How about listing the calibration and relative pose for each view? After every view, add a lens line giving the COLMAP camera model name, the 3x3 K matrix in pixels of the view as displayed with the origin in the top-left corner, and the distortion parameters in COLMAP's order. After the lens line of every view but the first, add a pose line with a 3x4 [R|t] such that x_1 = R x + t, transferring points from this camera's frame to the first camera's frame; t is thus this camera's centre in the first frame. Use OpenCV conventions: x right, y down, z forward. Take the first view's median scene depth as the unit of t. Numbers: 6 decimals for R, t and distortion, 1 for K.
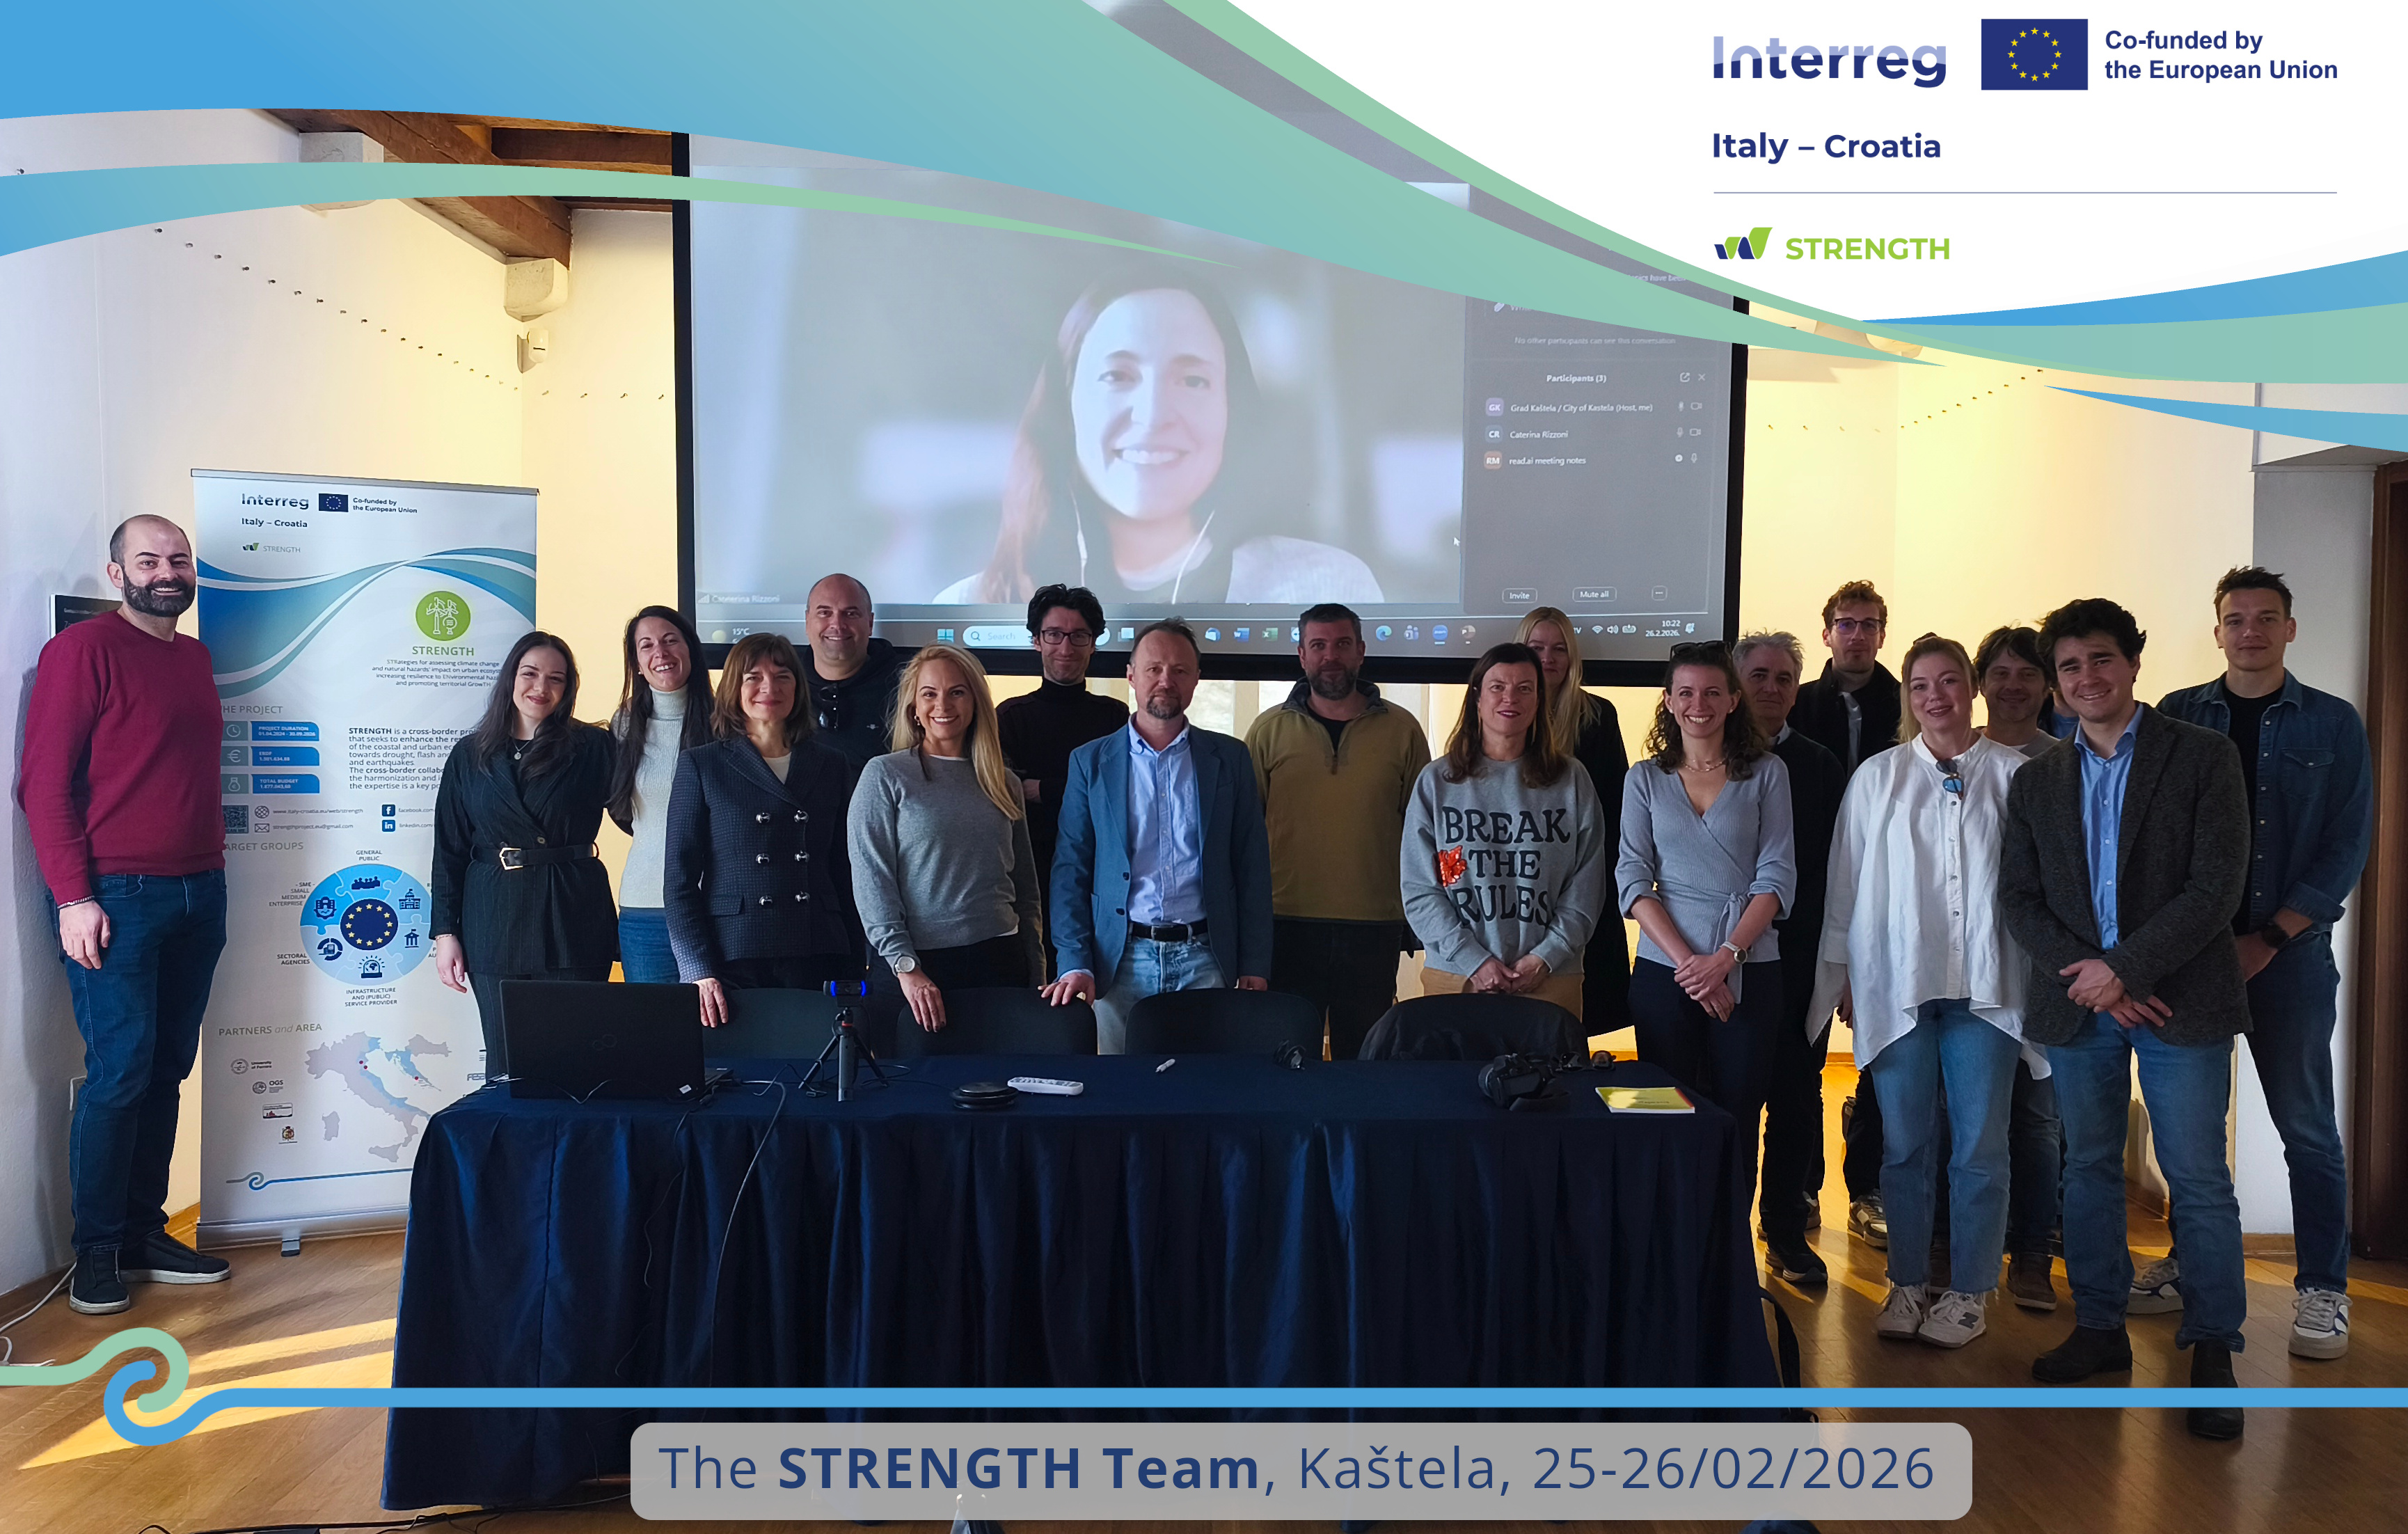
lens RADIAL K [[1911.4, 0, 1264.9], [0, 1911.4, 792.6], [0, 0, 1]] dist [0.027513, -0.001359]
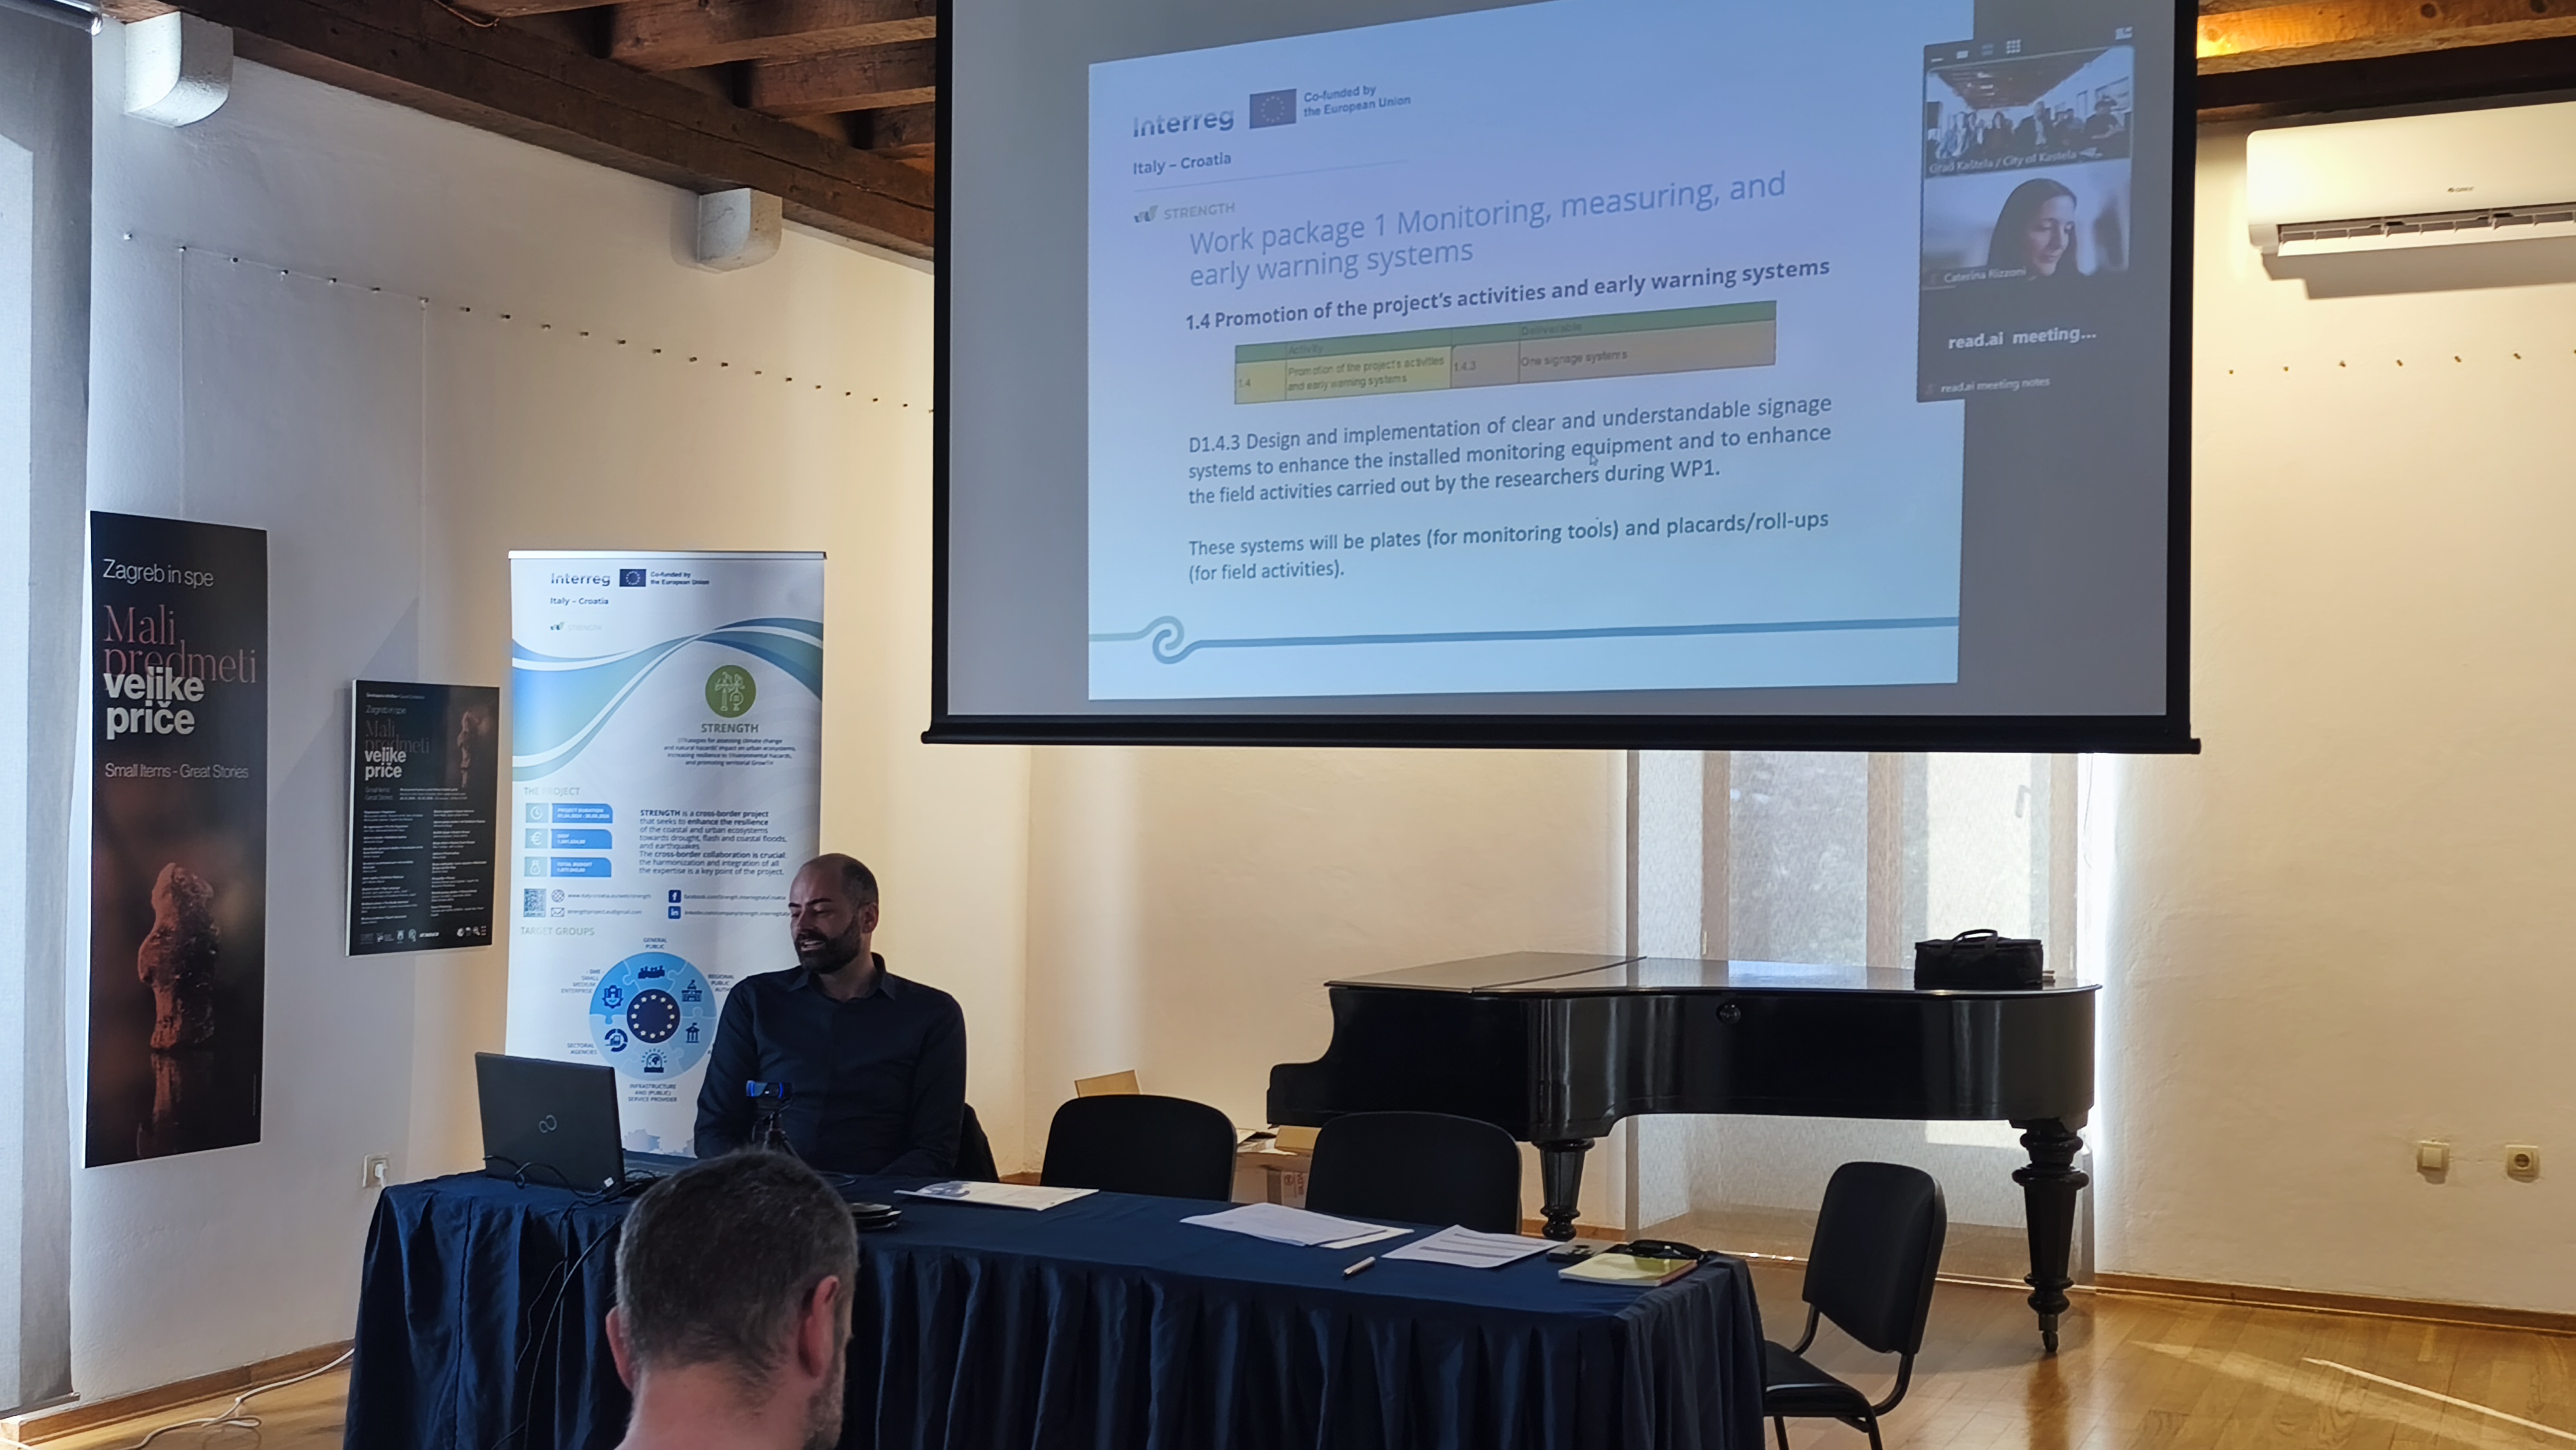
lens RADIAL K [[2643.2, 0, 1289.3], [0, 2643.2, 741.6], [0, 0, 1]] dist [0.028538, 0.000000]
pose [[0.876515, -0.013216, -0.481192, 0.443172], [-0.017886, 0.998039, -0.059992, 0.005991], [0.481041, 0.061190, 0.874560, -0.004430]]
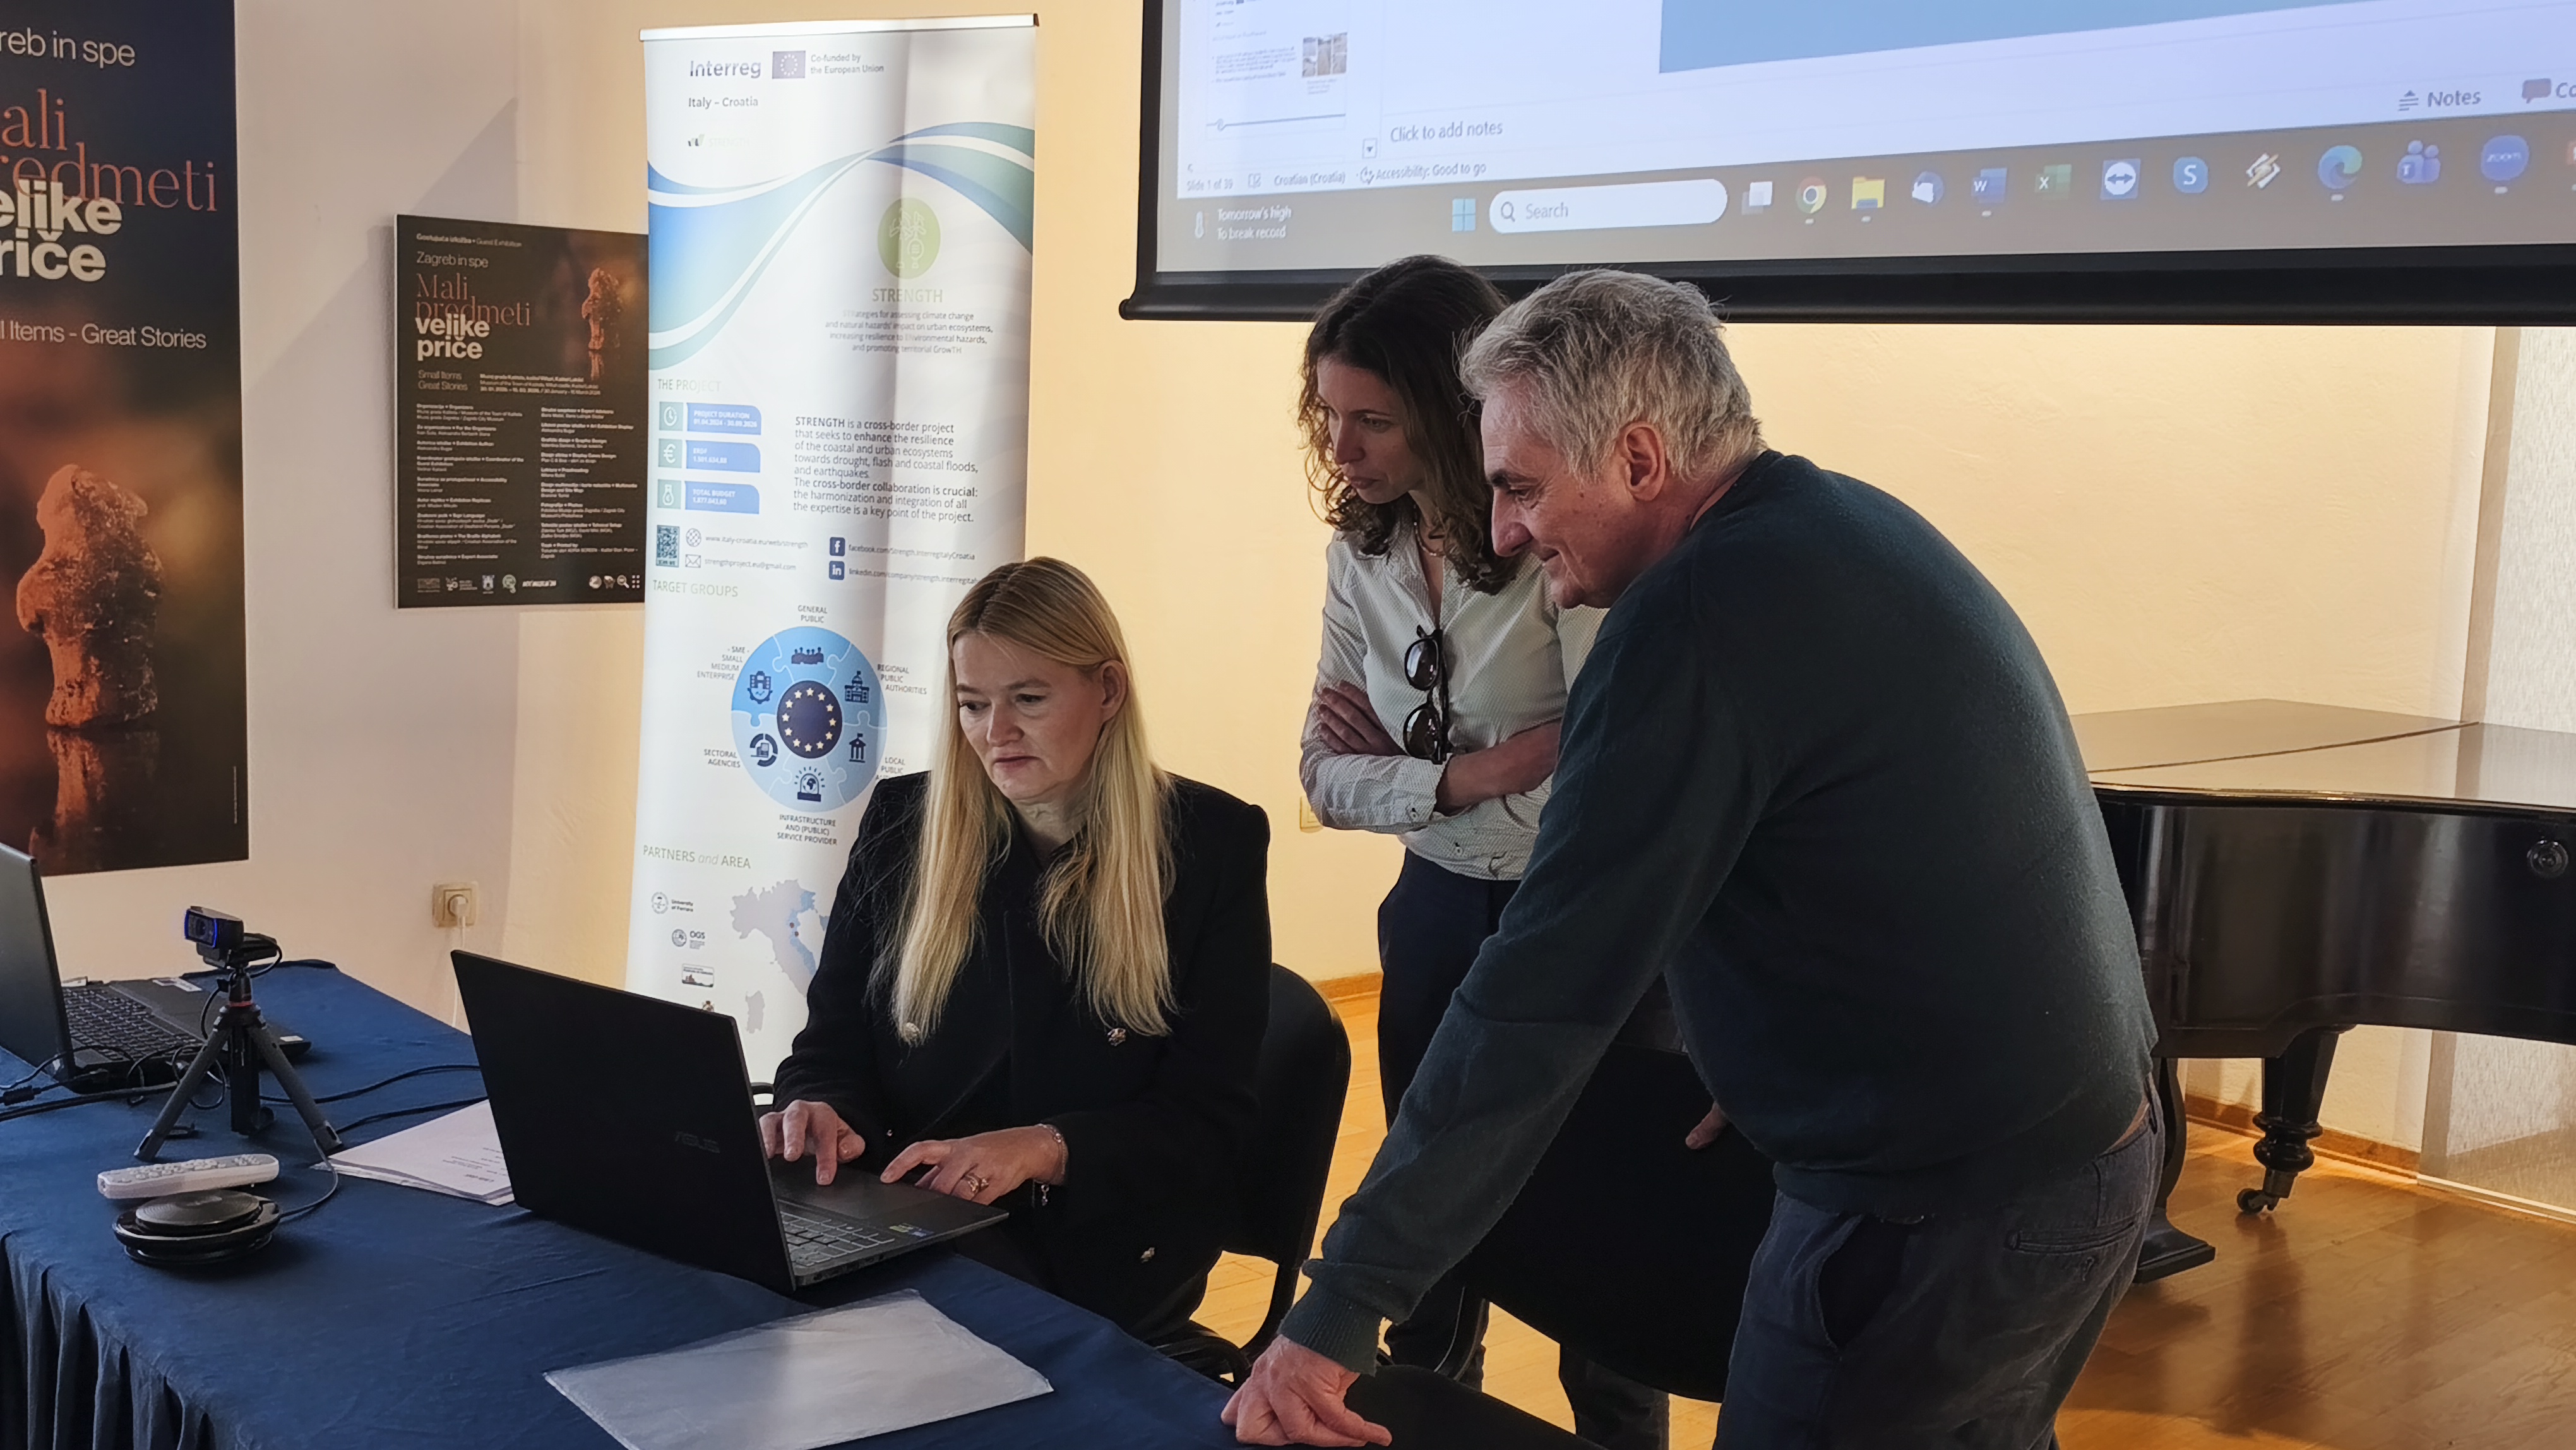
lens RADIAL K [[2643.2, 0, 1285.5], [0, 2643.2, 739.5], [0, 0, 1]] dist [0.028538, 0.000000]
pose [[0.627194, 0.106728, -0.771516, 0.330157], [-0.062557, 0.994269, 0.086688, -0.012608], [0.776347, -0.006106, 0.630276, 0.558043]]
